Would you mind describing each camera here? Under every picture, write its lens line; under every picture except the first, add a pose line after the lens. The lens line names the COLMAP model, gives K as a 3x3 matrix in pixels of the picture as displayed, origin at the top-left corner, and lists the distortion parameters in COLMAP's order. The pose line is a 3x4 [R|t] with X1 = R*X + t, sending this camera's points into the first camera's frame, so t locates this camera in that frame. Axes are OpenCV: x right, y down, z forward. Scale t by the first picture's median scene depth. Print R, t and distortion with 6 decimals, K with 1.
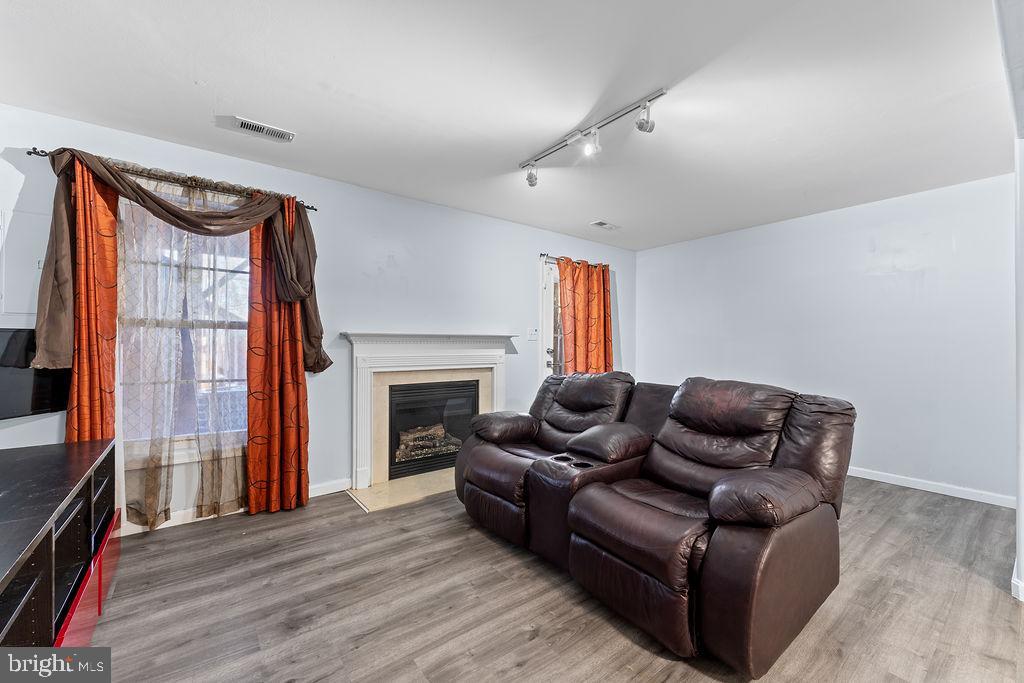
lens RADIAL K [[415.9, 0, 512.0], [0, 415.9, 341.5], [0, 0, 1]] dist [0.000269, -0.000592]
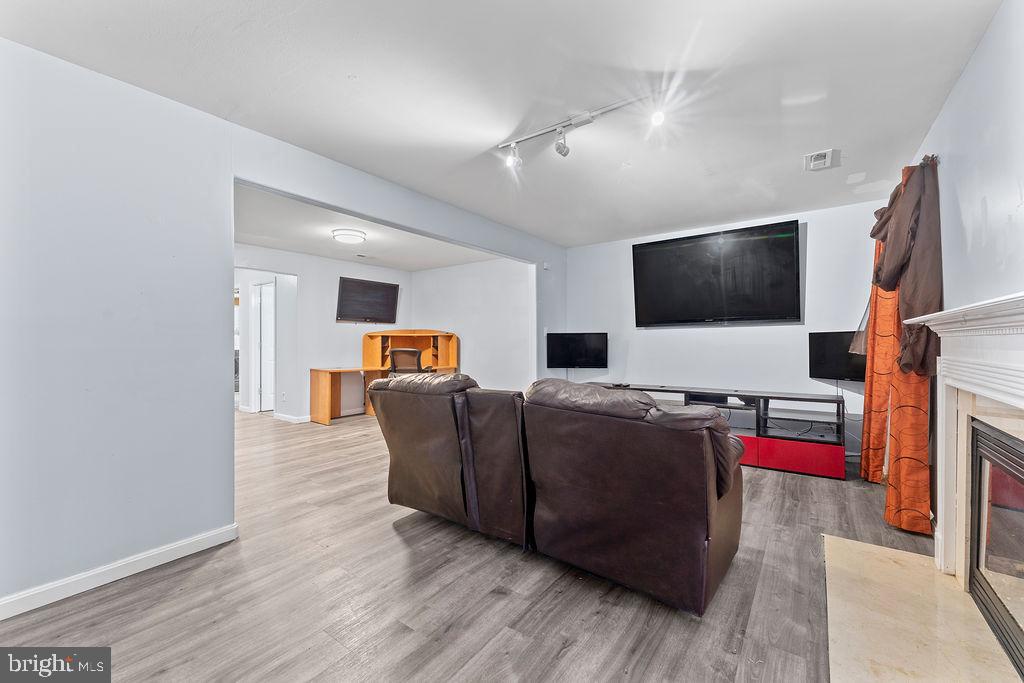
lens RADIAL K [[413.7, 0, 511.7], [0, 413.7, 343.7], [0, 0, 1]] dist [0.001126, -0.003820]
pose [[-0.963152, -0.000598, -0.268959, 0.523576], [0.000846, 0.999986, -0.005254, 0.020884], [0.268958, -0.005288, -0.963137, 1.726082]]
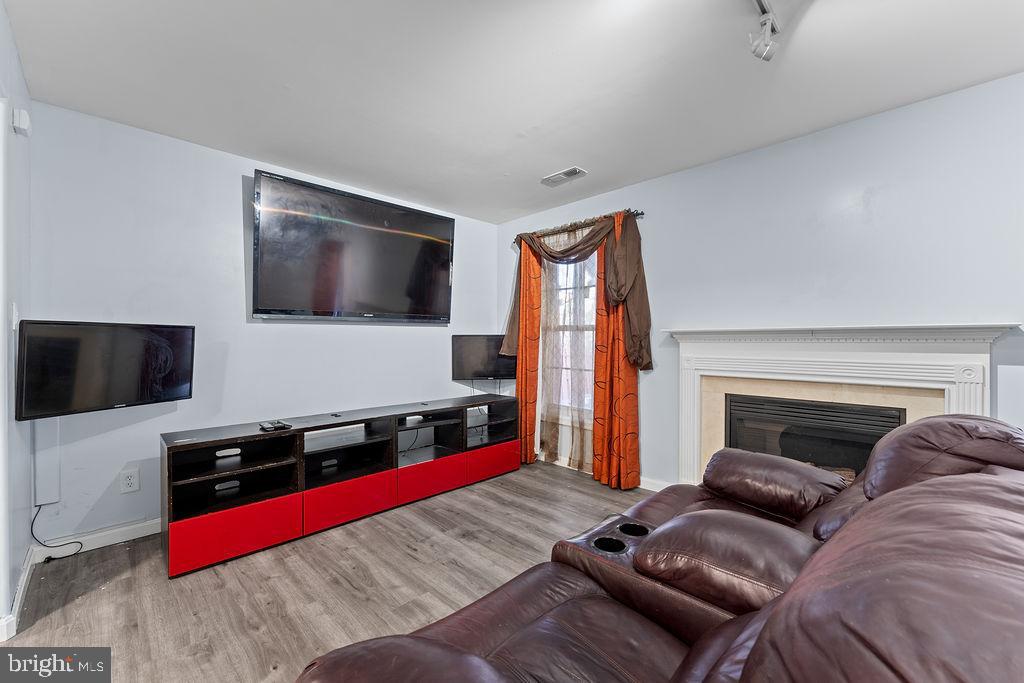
lens RADIAL K [[413.7, 0, 511.7], [0, 413.7, 343.7], [0, 0, 1]] dist [0.001126, -0.003820]
pose [[0.114569, 0.004904, -0.993403, 0.588788], [0.006214, 0.999965, 0.005653, 0.000129], [0.993396, -0.006821, 0.114534, 0.625528]]
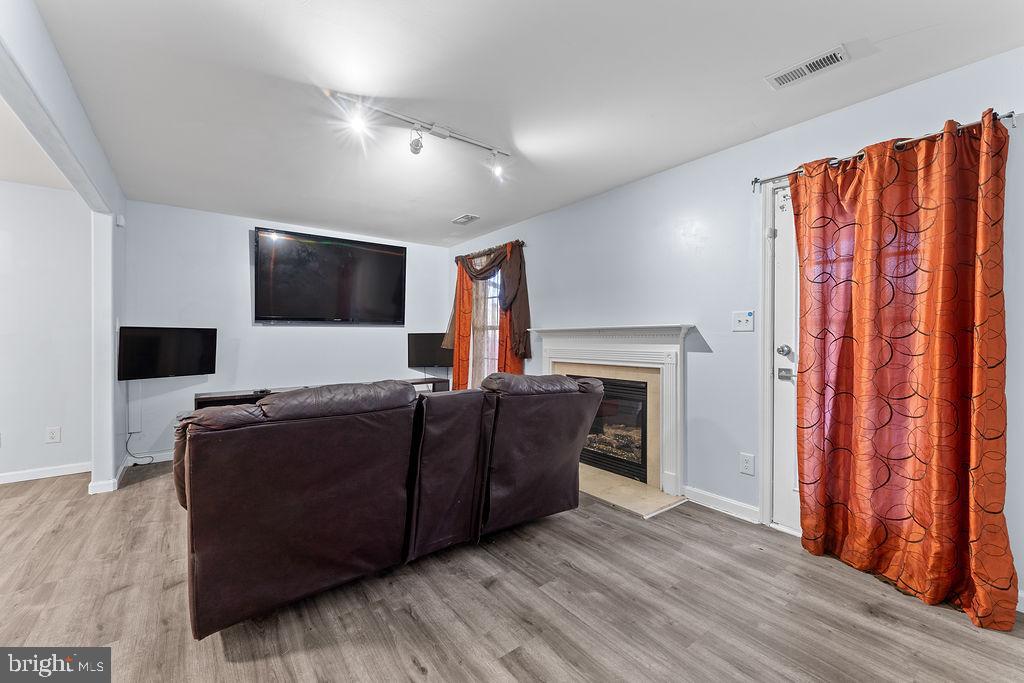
lens RADIAL K [[415.9, 0, 512.0], [0, 415.9, 341.5], [0, 0, 1]] dist [0.000269, -0.000592]
pose [[-0.008889, 0.003042, -0.999956, 1.075251], [0.007681, 0.999966, 0.002974, 0.012573], [0.999931, -0.007654, -0.008912, 1.098257]]
